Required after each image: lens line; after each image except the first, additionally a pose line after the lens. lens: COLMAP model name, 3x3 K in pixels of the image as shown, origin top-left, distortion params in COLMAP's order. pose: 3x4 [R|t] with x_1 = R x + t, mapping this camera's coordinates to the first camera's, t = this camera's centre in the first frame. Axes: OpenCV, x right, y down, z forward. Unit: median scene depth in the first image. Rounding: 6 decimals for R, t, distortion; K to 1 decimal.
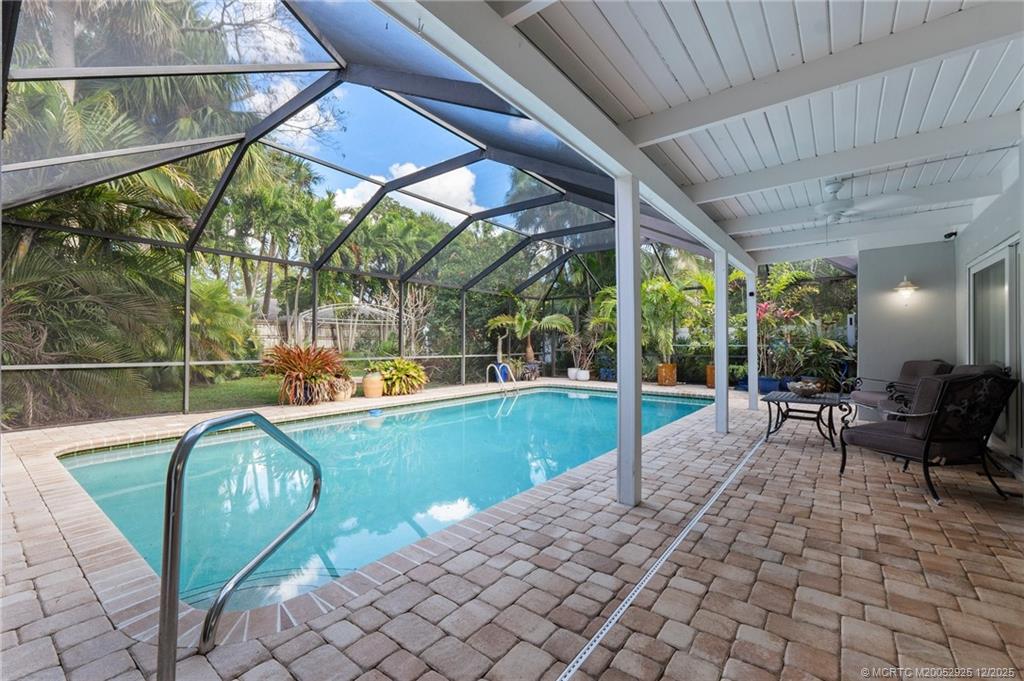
lens RADIAL K [[436.4, 0, 512.0], [0, 436.4, 340.5], [0, 0, 1]] dist [0.000444, -0.000171]
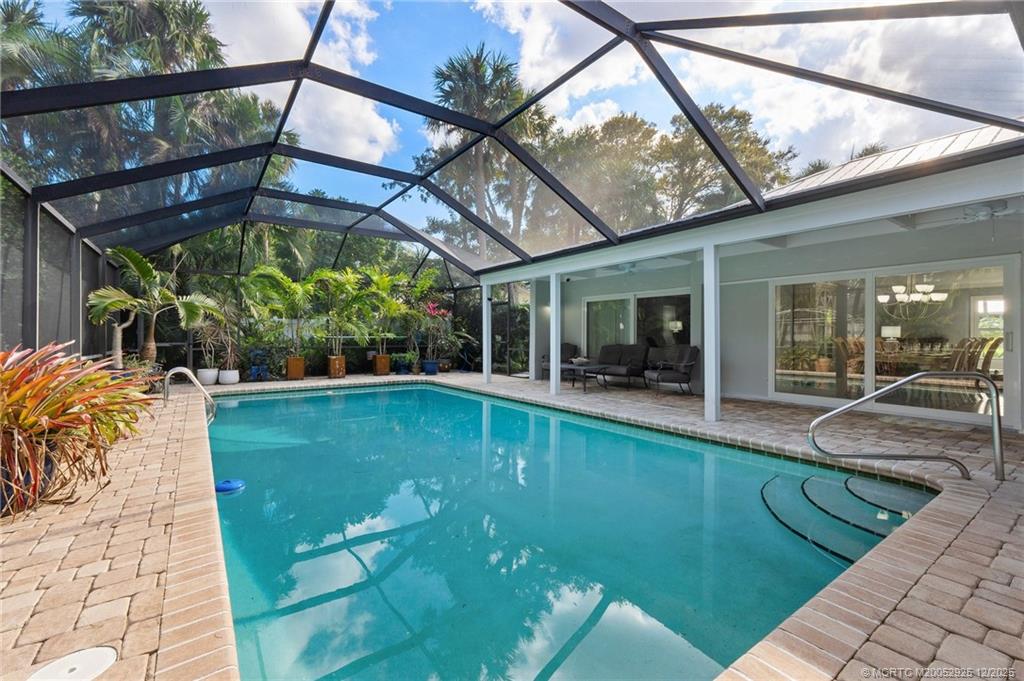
lens RADIAL K [[437.7, 0, 498.4], [0, 437.7, 333.3], [0, 0, 1]] dist [0.001596, -0.000014]
pose [[0.305195, 0.000144, 0.952290, -0.481474], [-0.006786, 0.999975, 0.002024, -0.001804], [-0.952266, -0.007080, 0.305188, 0.353739]]
